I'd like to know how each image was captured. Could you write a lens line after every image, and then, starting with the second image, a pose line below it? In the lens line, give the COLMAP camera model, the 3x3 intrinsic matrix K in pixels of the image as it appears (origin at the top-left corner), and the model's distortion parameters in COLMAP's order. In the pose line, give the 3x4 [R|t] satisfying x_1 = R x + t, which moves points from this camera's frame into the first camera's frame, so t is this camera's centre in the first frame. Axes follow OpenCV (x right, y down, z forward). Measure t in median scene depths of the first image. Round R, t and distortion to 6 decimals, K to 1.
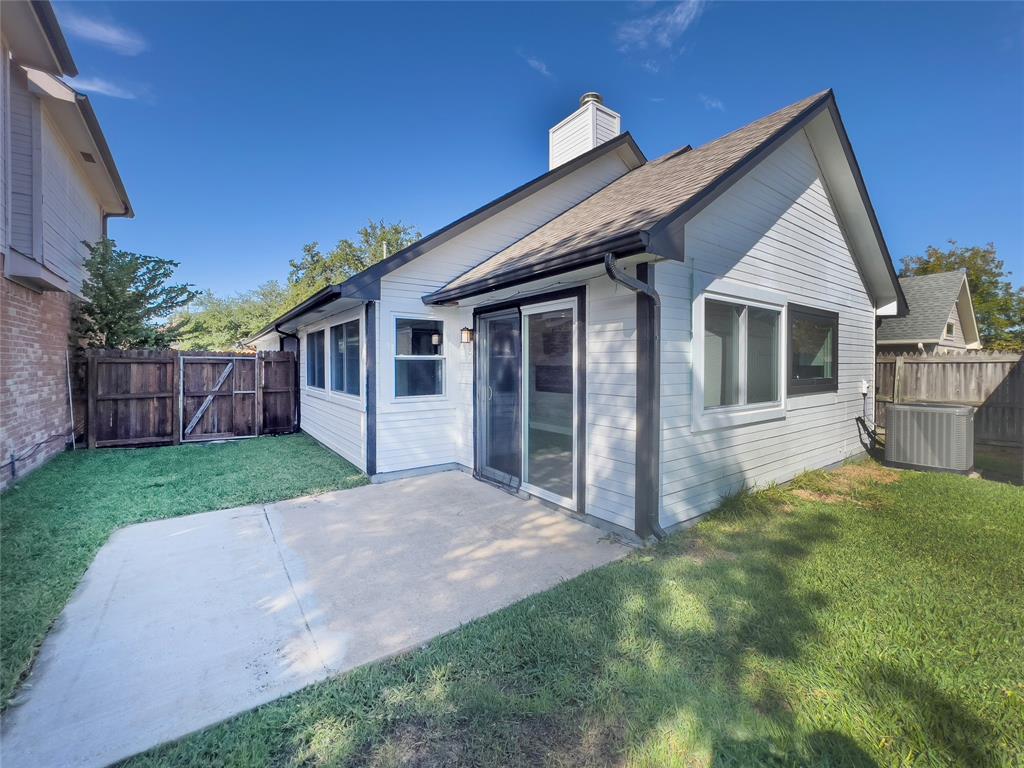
lens RADIAL K [[418.8, 0, 510.4], [0, 418.8, 366.9], [0, 0, 1]] dist [-0.006531, 0.000079]
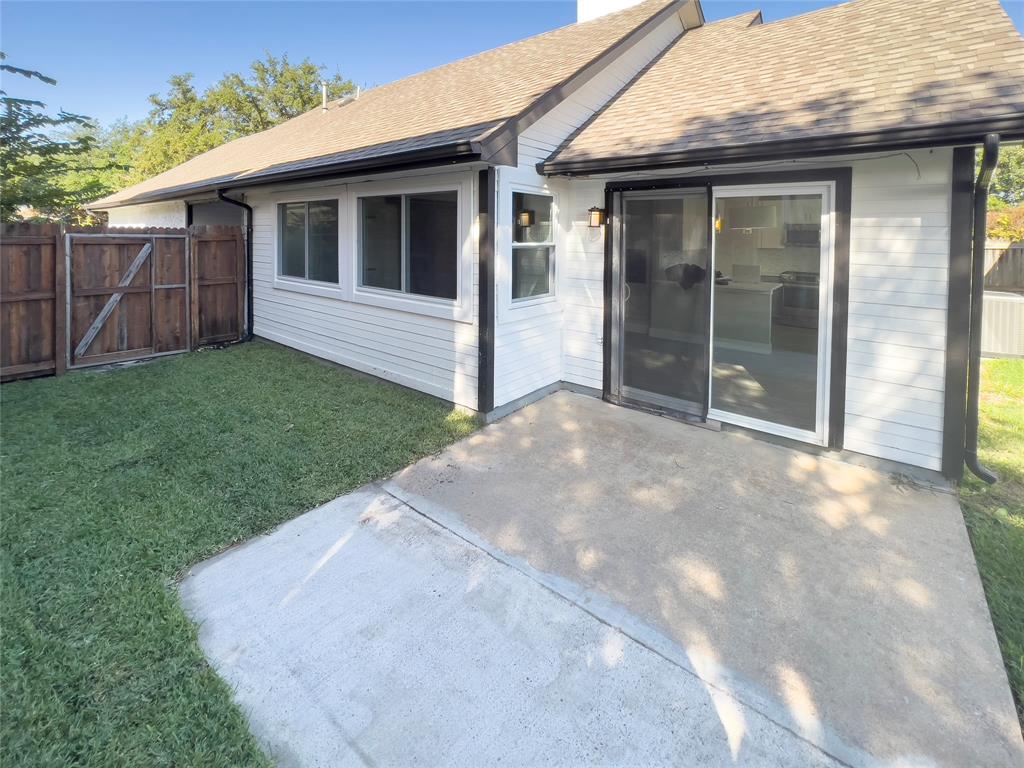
lens RADIAL K [[454.7, 0, 514.4], [0, 454.7, 242.5], [0, 0, 1]] dist [-0.000600, 0.000083]
pose [[0.964404, 0.005869, 0.264369, -0.410514], [-0.008773, 0.999913, 0.009805, -0.032060], [-0.264289, -0.011775, 0.964372, 0.201617]]
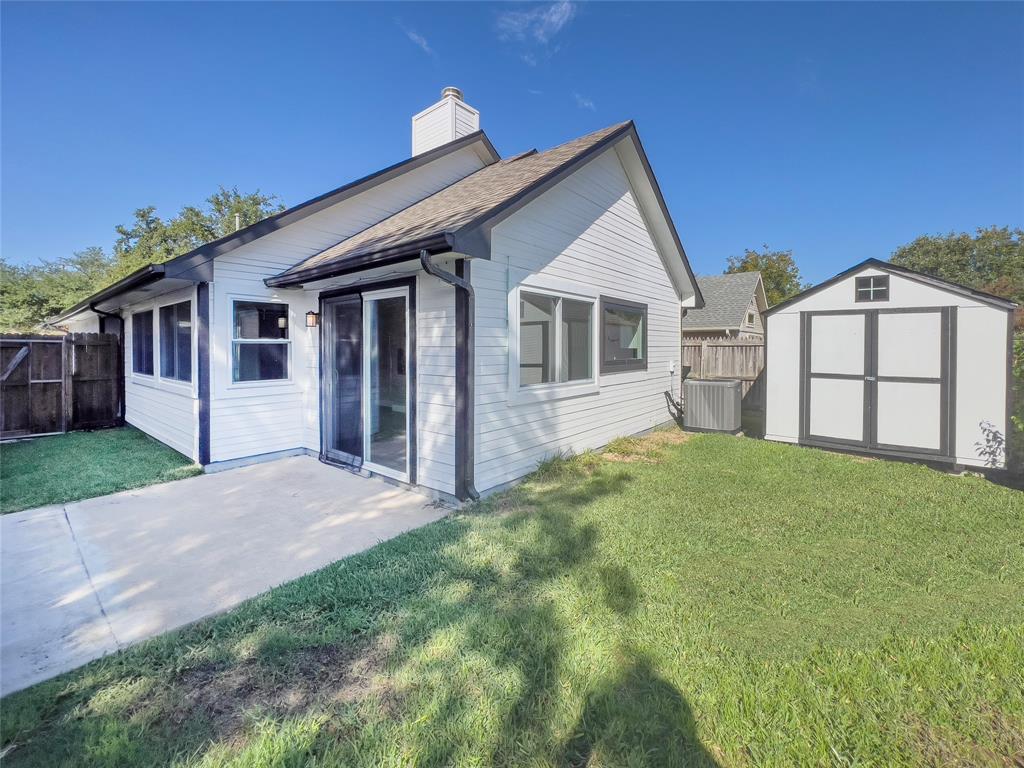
lens RADIAL K [[429.5, 0, 498.5], [0, 429.5, 349.5], [0, 0, 1]] dist [-0.014723, 0.010015]
pose [[0.972384, -0.003240, 0.233363, 0.077906], [0.003542, 0.999993, -0.000879, -0.000336], [-0.233359, 0.001681, 0.972389, -0.086117]]
